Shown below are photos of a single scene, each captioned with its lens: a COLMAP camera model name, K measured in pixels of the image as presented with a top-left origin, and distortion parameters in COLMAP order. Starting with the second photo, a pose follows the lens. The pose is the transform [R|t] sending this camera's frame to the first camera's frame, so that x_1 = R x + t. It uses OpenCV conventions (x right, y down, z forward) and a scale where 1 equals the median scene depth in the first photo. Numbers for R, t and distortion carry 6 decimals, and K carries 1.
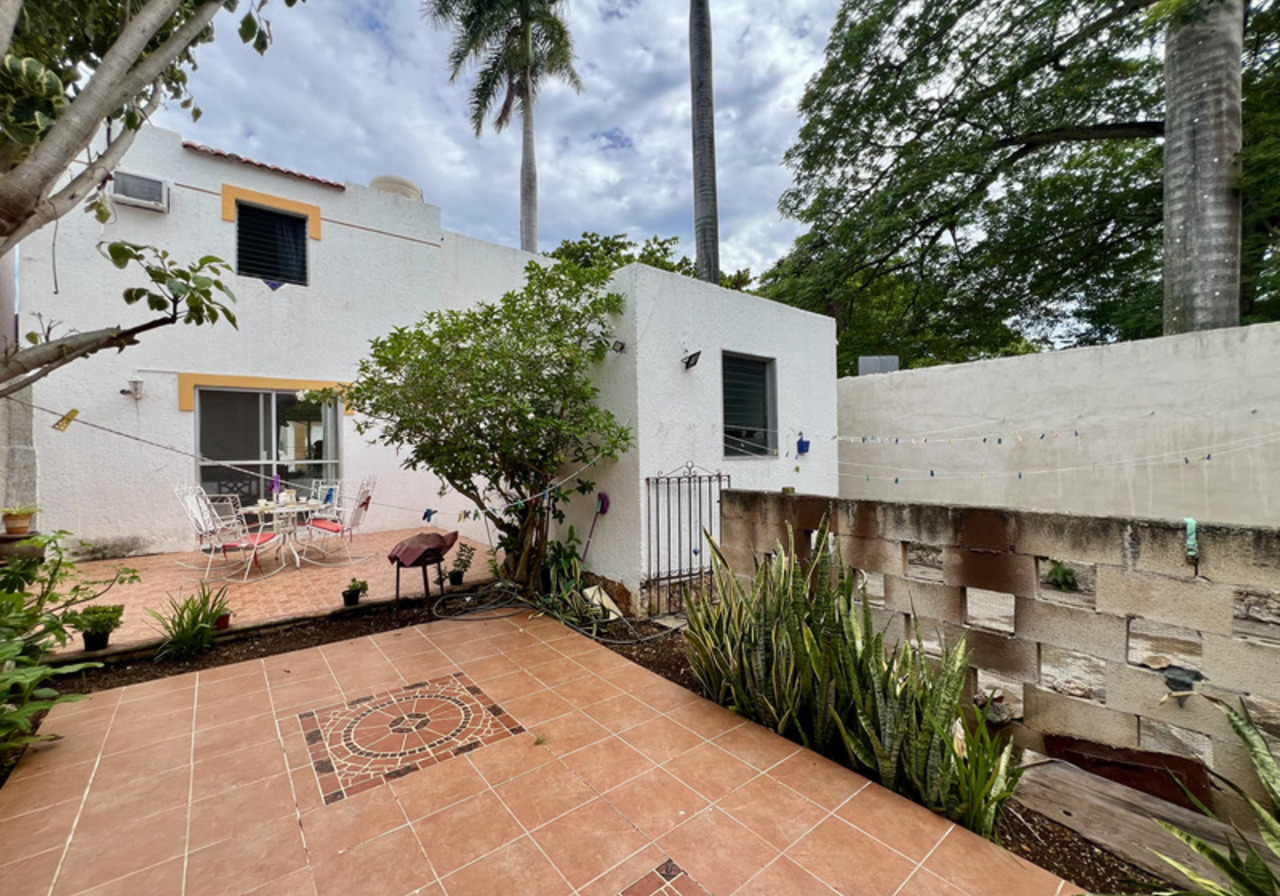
lens RADIAL K [[512.3, 0, 637.2], [0, 512.3, 452.6], [0, 0, 1]] dist [-0.000606, -0.000126]
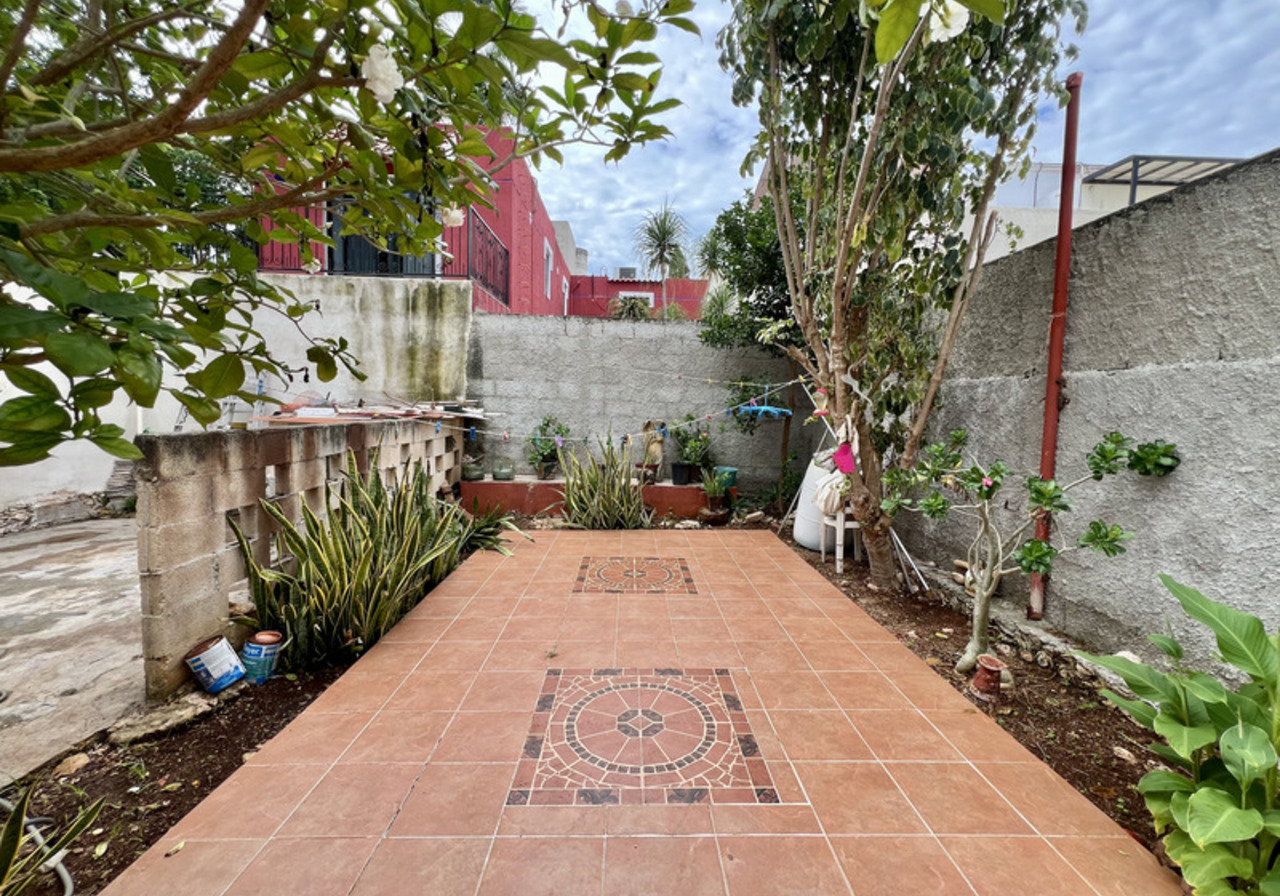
lens RADIAL K [[512.3, 0, 635.3], [0, 512.3, 449.4], [0, 0, 1]] dist [-0.000606, -0.000126]
pose [[-0.780839, -0.062303, 0.621618, -0.981339], [-0.023398, 0.997233, 0.070558, 0.063459], [-0.624294, 0.040550, -0.780136, 1.745725]]
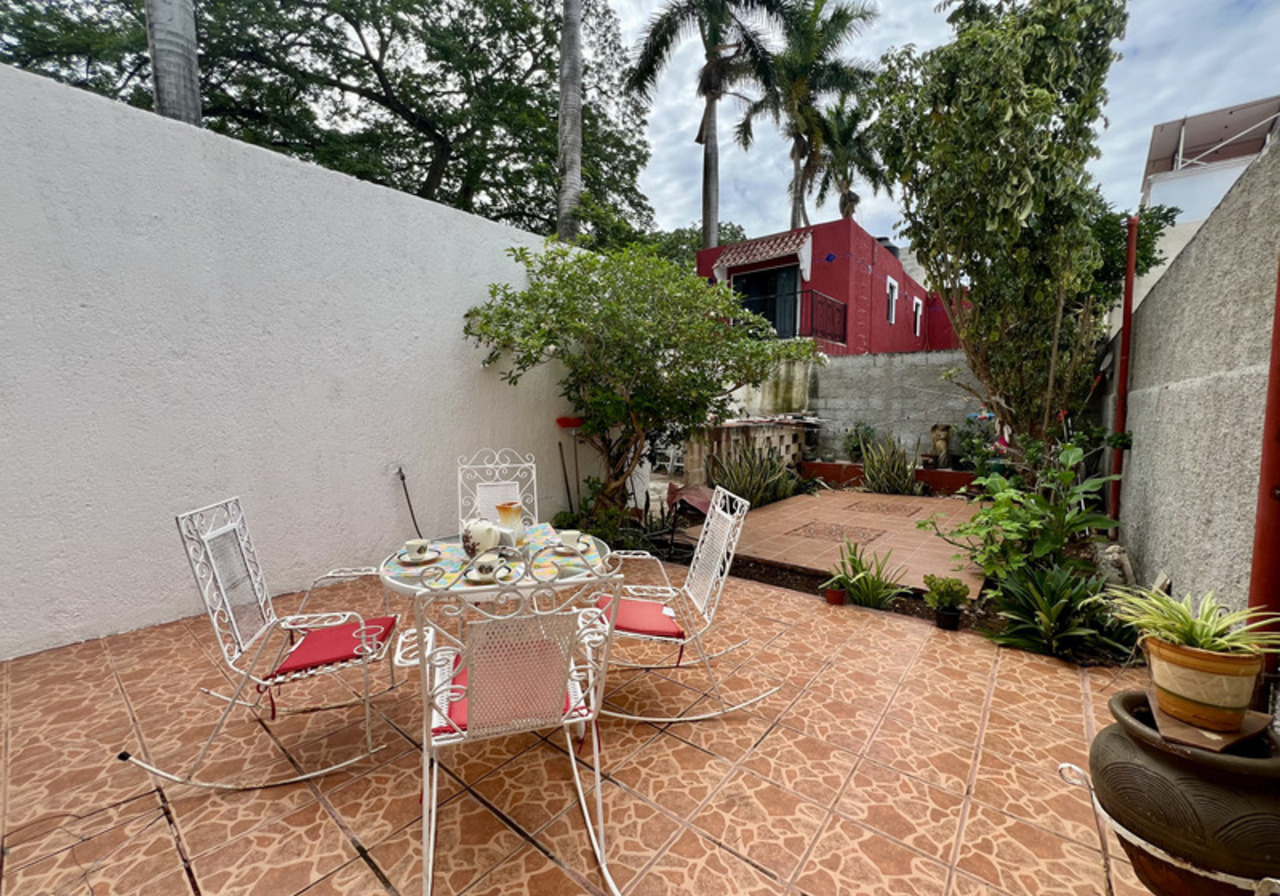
lens RADIAL K [[512.3, 0, 637.0], [0, 512.3, 446.5], [0, 0, 1]] dist [-0.000606, -0.000126]
pose [[-0.191608, -0.063498, 0.979415, -2.626417], [-0.005554, 0.997959, 0.063614, 0.039485], [-0.981456, 0.006749, -0.191570, 2.453110]]
